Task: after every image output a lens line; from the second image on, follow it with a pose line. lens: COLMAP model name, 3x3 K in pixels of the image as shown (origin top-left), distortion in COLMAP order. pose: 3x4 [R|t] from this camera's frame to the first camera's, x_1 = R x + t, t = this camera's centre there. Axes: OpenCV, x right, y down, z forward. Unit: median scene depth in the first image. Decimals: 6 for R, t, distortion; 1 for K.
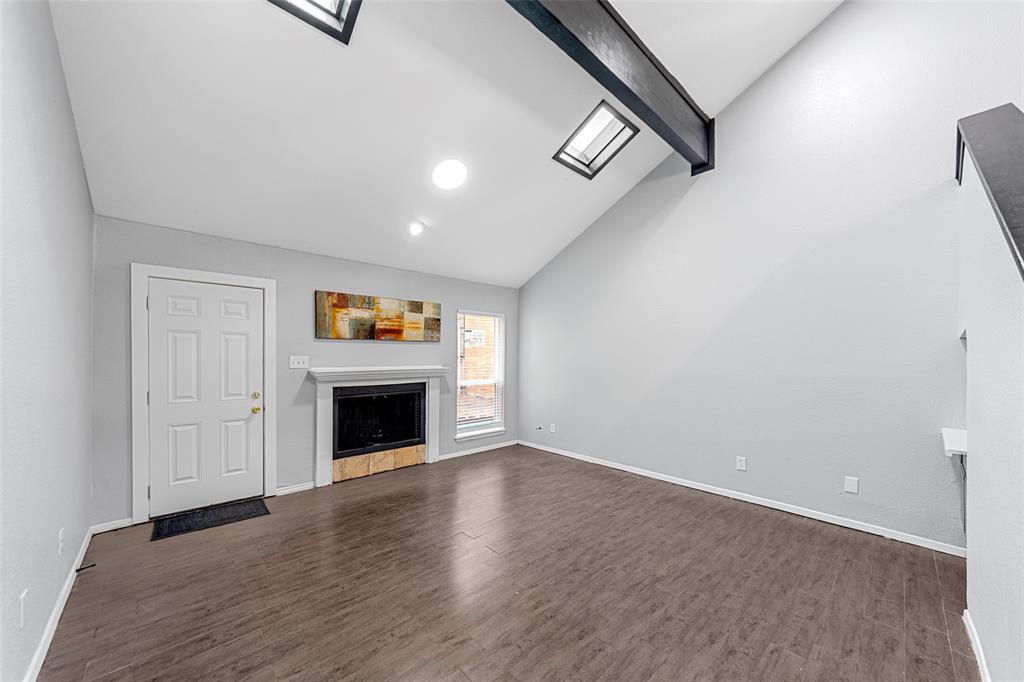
lens RADIAL K [[374.9, 0, 522.6], [0, 374.9, 365.0], [0, 0, 1]] dist [0.000055, 0.000199]
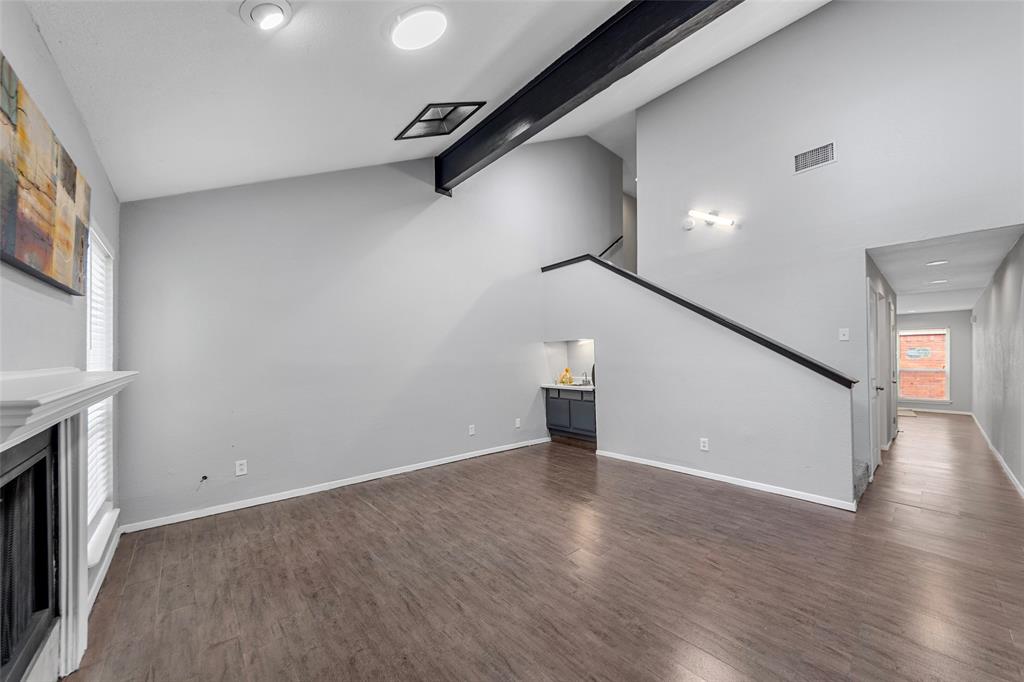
lens RADIAL K [[370.6, 0, 511.4], [0, 370.6, 359.7], [0, 0, 1]] dist [0.009793, -0.000211]
pose [[0.042070, -0.010805, 0.999056, -0.686388], [0.023896, 0.999666, 0.009805, 0.001629], [-0.998829, 0.023461, 0.042314, 0.752310]]
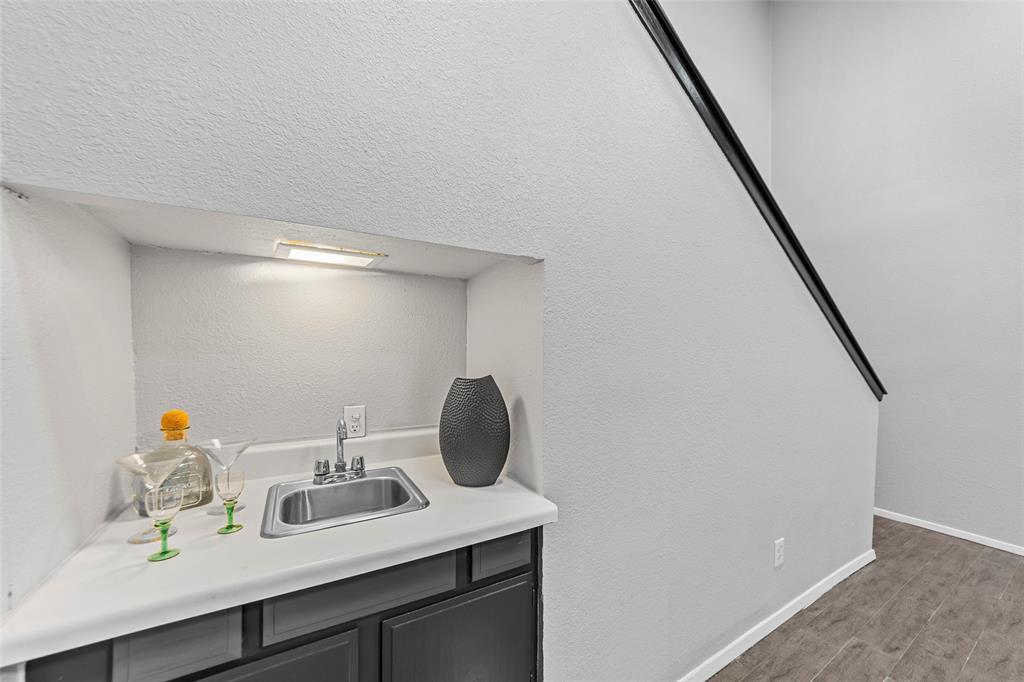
lens RADIAL K [[385.6, 0, 522.1], [0, 385.6, 352.1], [0, 0, 1]] dist [0.000795, -0.000202]
pose [[-0.979145, -0.021639, 0.202005, 0.575638], [-0.017302, 0.999581, 0.023210, 0.008132], [-0.202423, 0.019230, -0.979109, 0.790812]]
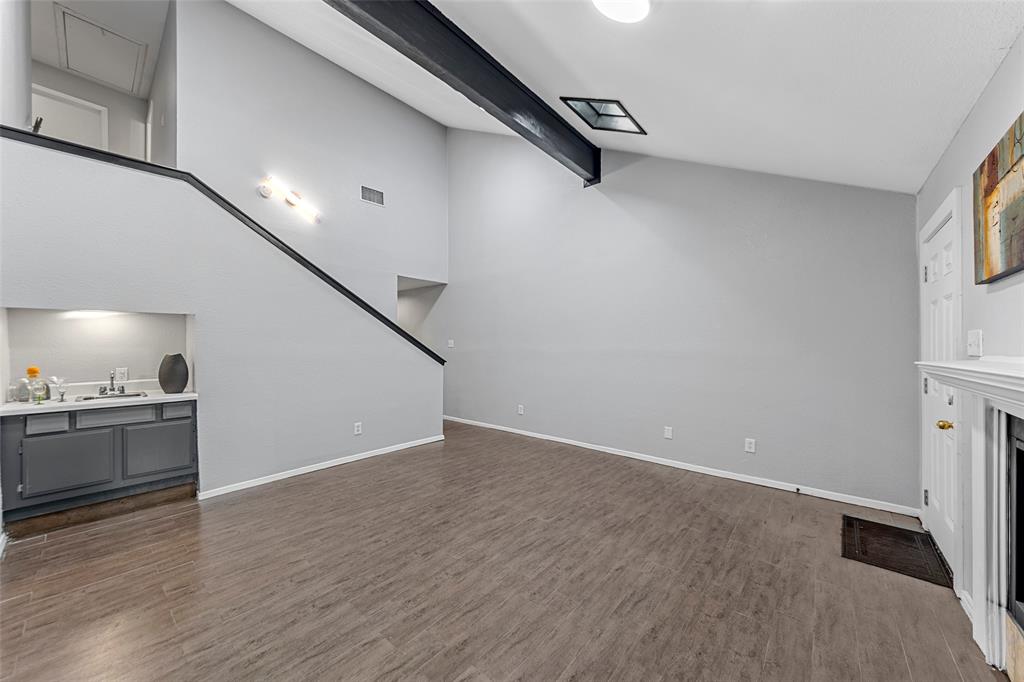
lens RADIAL K [[365.4, 0, 515.5], [0, 365.4, 351.3], [0, 0, 1]] dist [0.000791, -0.000237]
pose [[-0.995381, -0.007353, -0.095720, 0.008225], [-0.010516, 0.999414, 0.032584, -0.005568], [0.095425, 0.033440, -0.994875, 1.363766]]
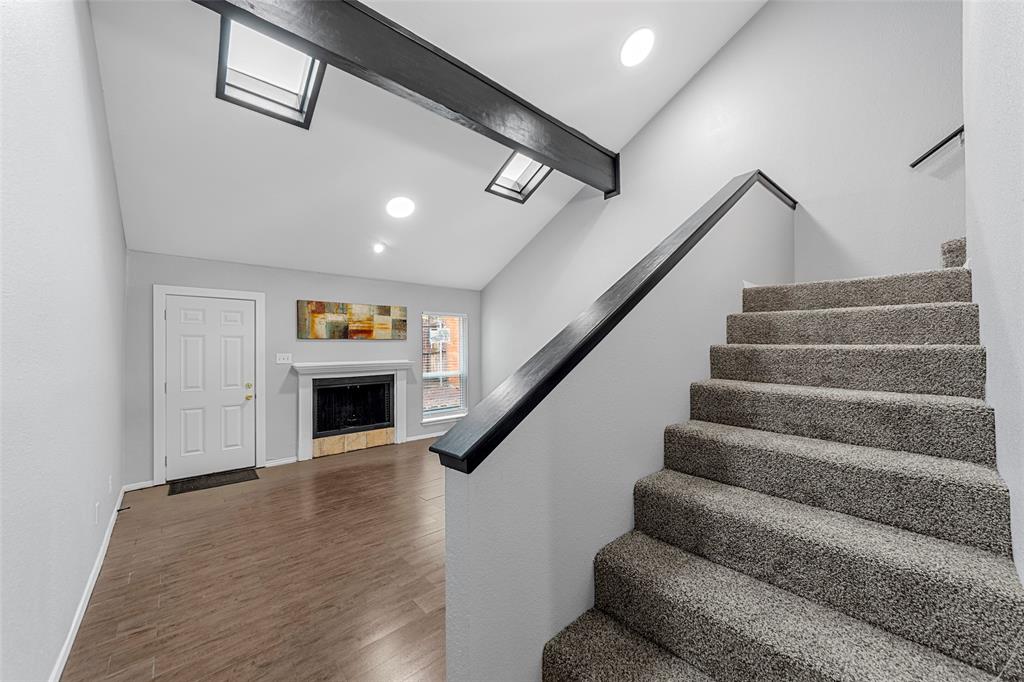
lens RADIAL K [[385.6, 0, 522.1], [0, 385.6, 352.1], [0, 0, 1]] dist [0.000795, -0.000202]
pose [[0.999596, -0.014768, -0.024283, 0.211127], [0.014328, 0.999732, -0.018176, 0.005356], [0.024545, 0.017821, 0.999540, -0.240415]]
